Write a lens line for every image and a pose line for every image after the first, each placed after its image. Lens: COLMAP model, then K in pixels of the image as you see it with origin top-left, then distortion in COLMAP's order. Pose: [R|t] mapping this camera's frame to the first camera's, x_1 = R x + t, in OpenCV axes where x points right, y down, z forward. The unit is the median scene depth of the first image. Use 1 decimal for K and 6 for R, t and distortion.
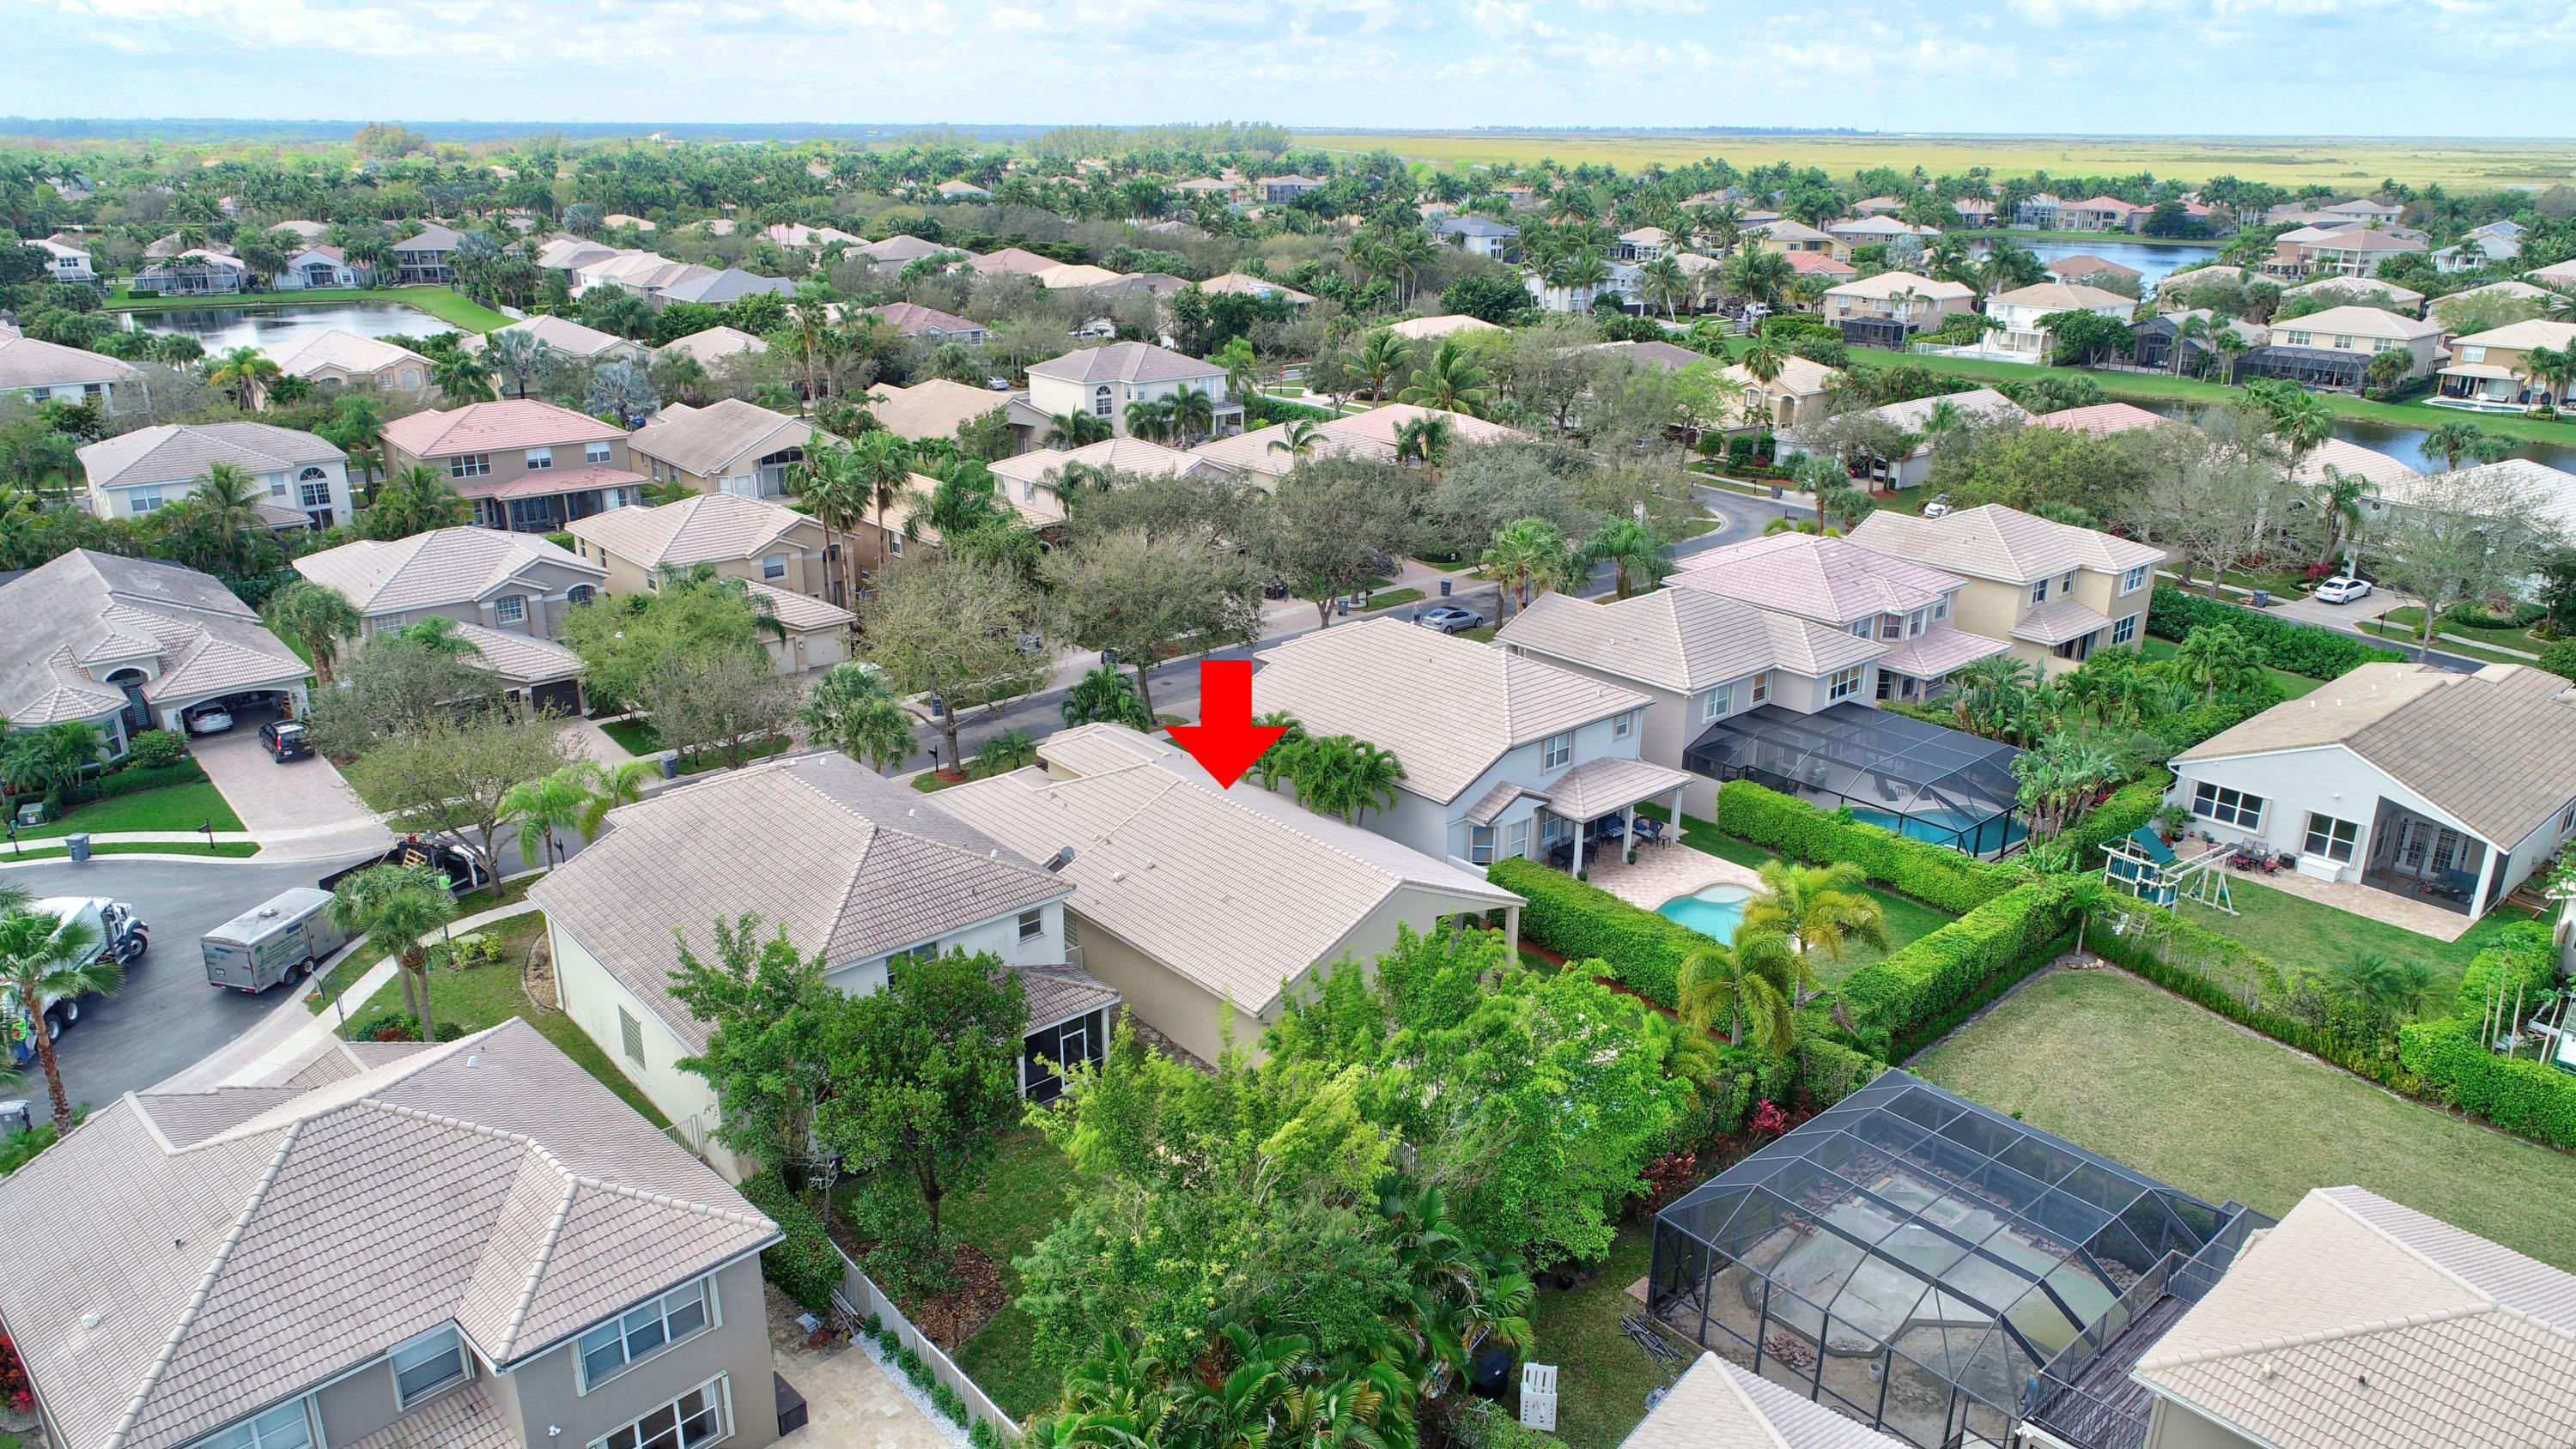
lens RADIAL K [[1723.2, 0, 1288.0], [0, 1723.2, 724.5], [0, 0, 1]] dist [0.000191, -0.003998]
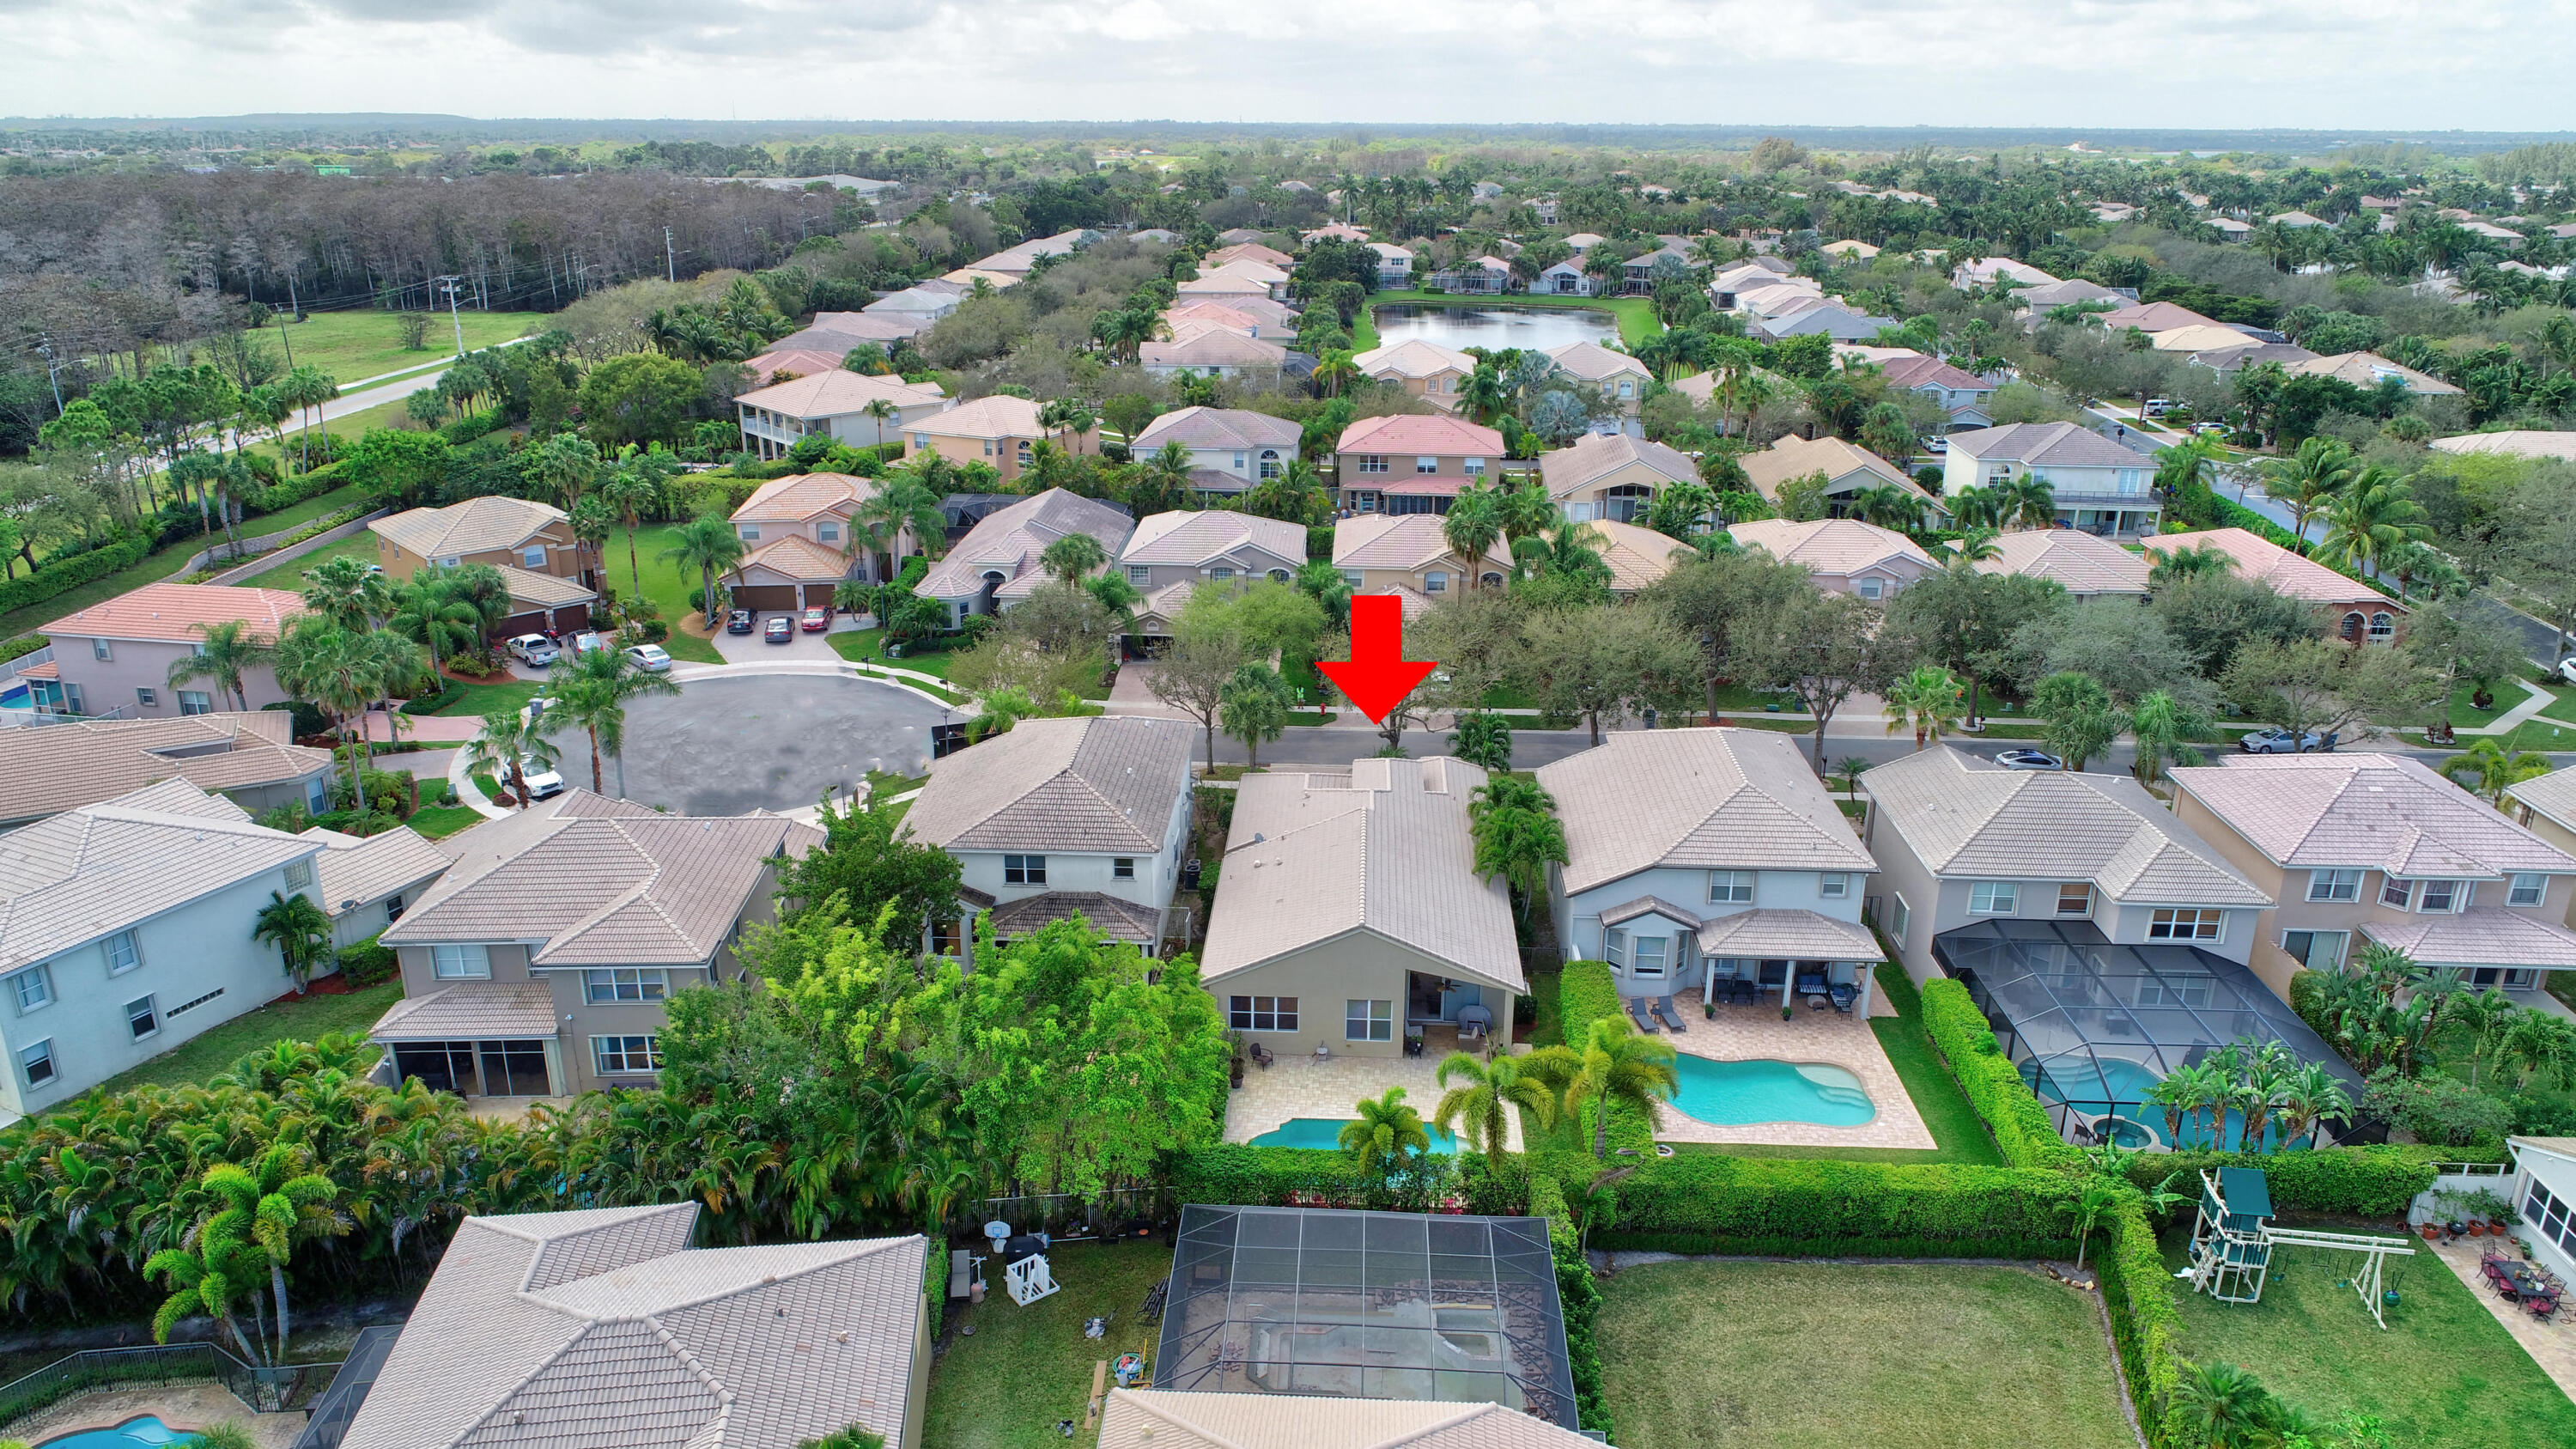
lens RADIAL K [[1723.7, 0, 1288.0], [0, 1723.7, 724.5], [0, 0, 1]] dist [0.000191, -0.003998]
pose [[0.722175, 0.226790, -0.653476, 0.534587], [-0.228053, 0.969966, 0.084601, -0.090475], [0.653036, 0.087931, 0.752205, 0.050202]]
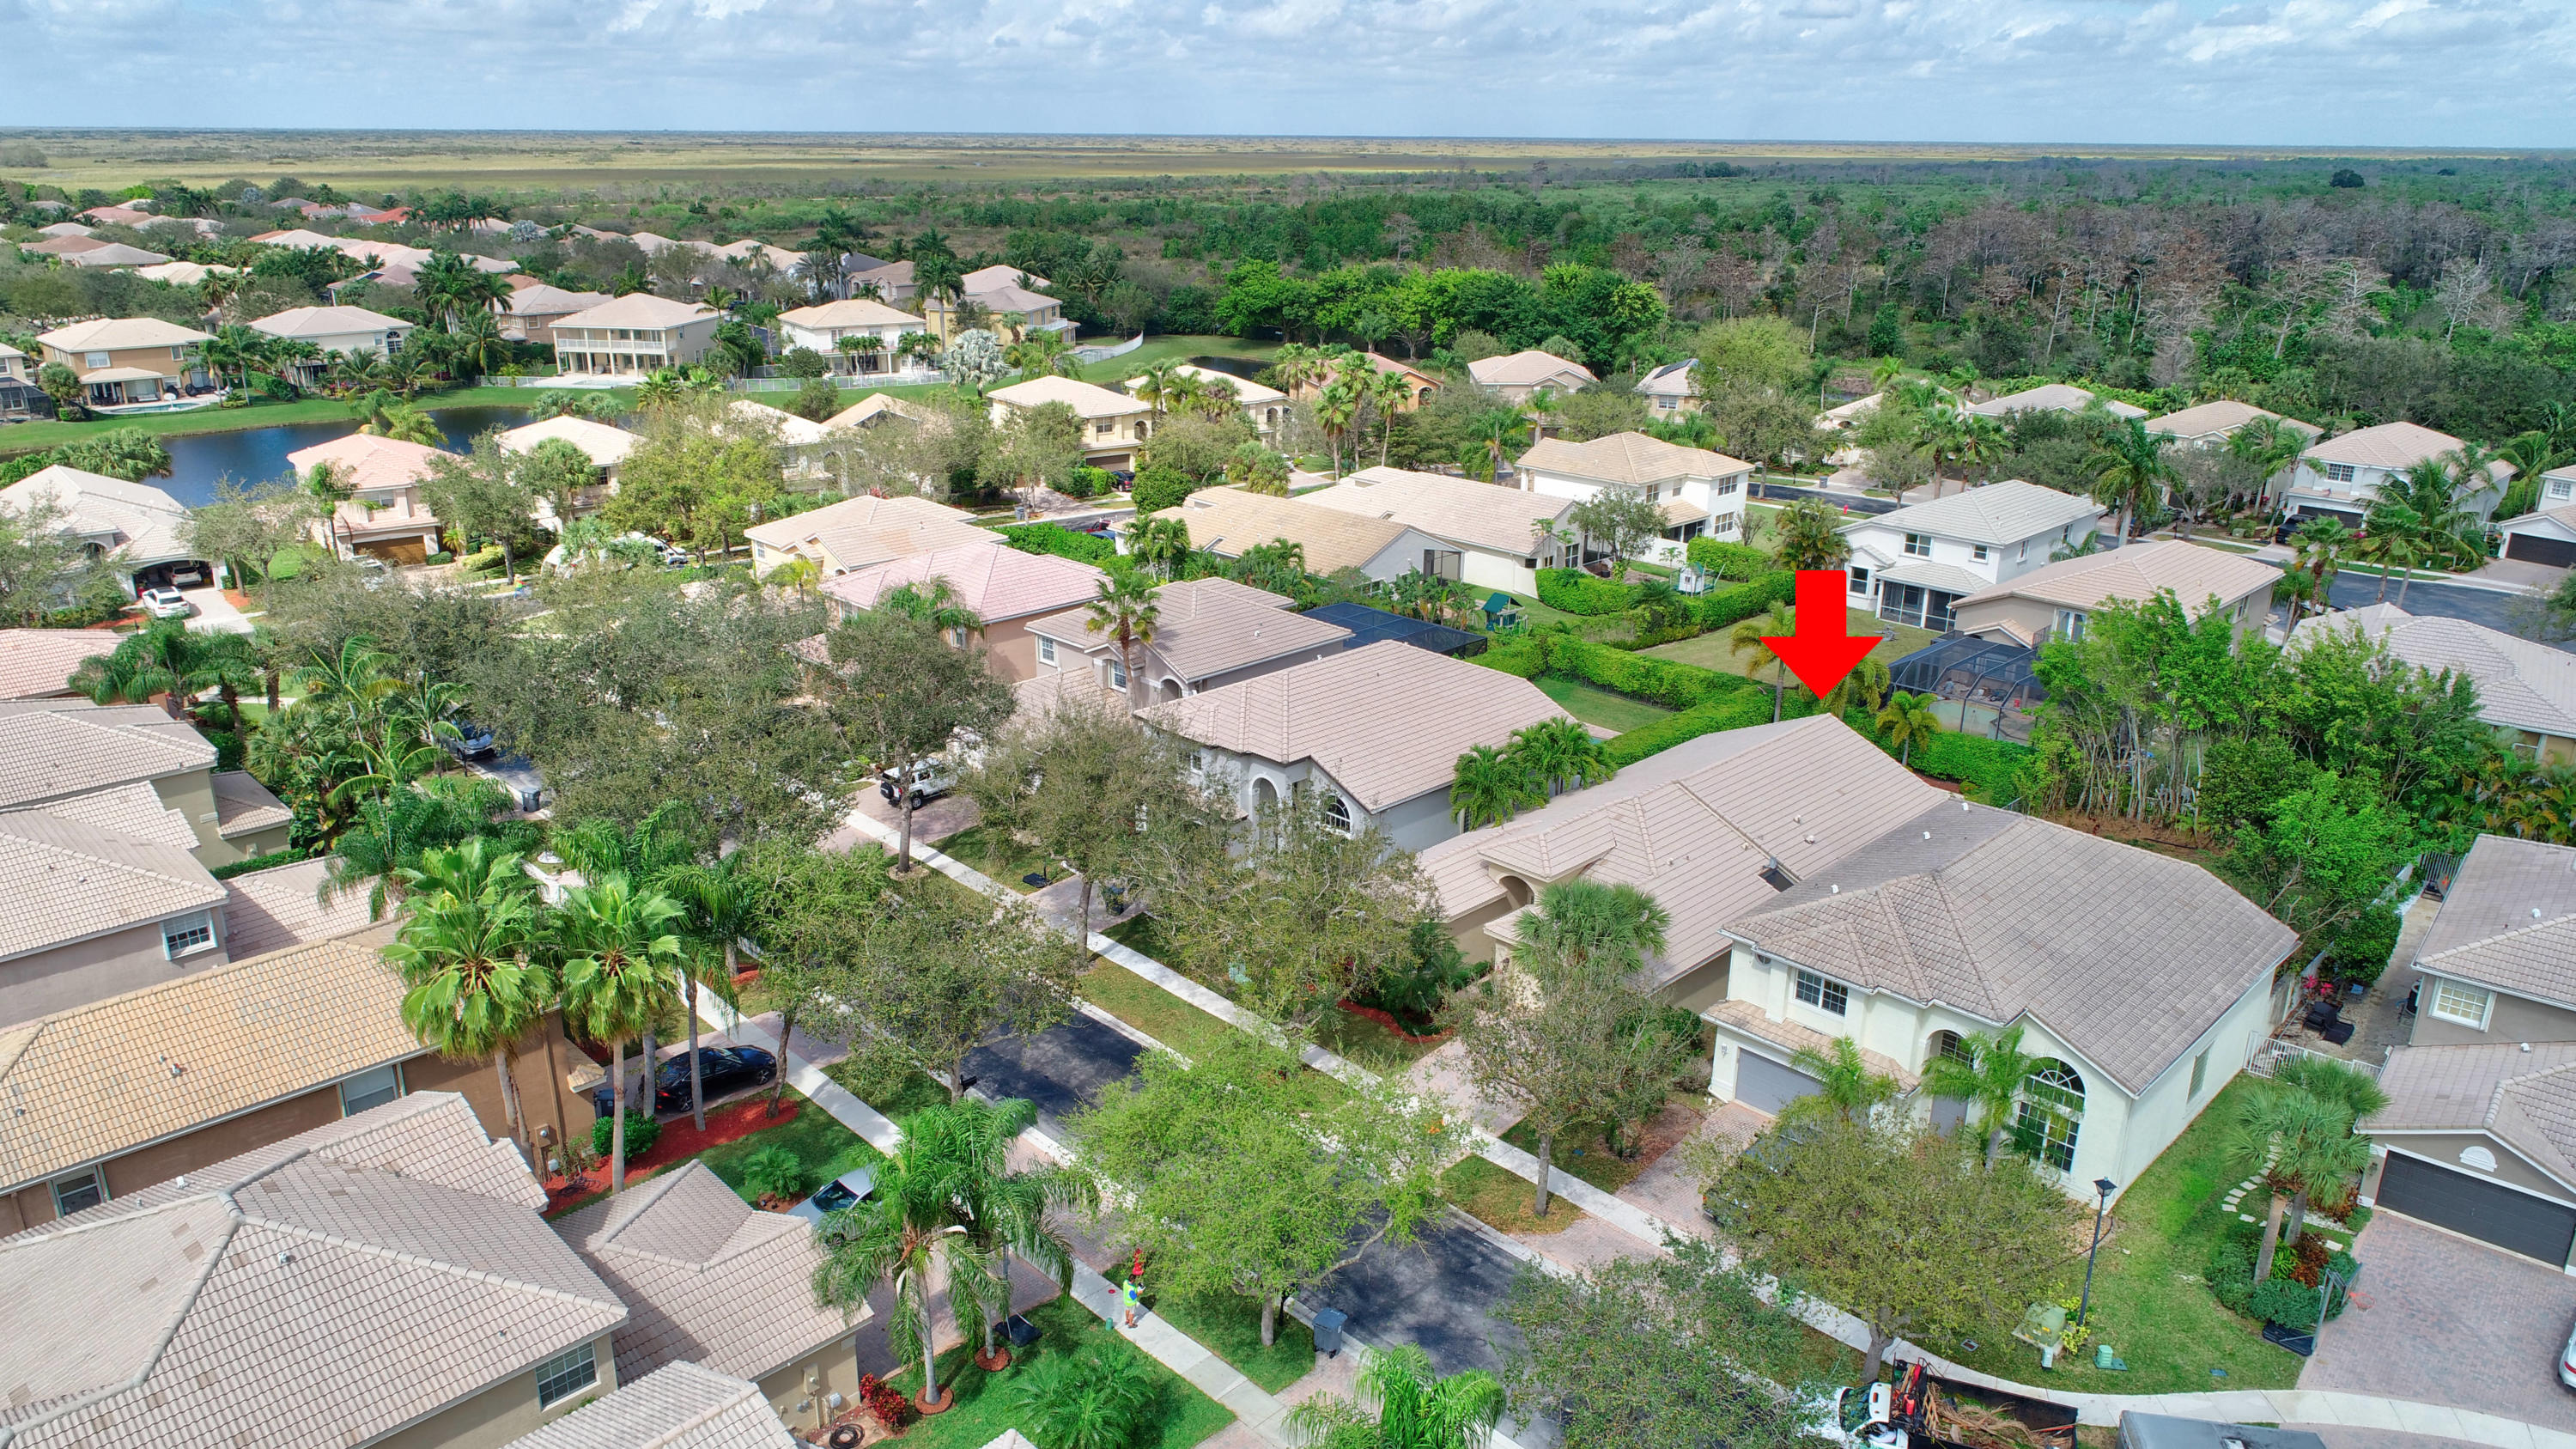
lens RADIAL K [[1723.7, 0, 1288.0], [0, 1723.7, 724.5], [0, 0, 1]] dist [0.000191, -0.003998]
pose [[-0.066331, -0.330511, 0.941468, -0.790977], [0.322744, 0.885717, 0.333678, -0.349032], [-0.944159, 0.325987, 0.047920, 0.928923]]
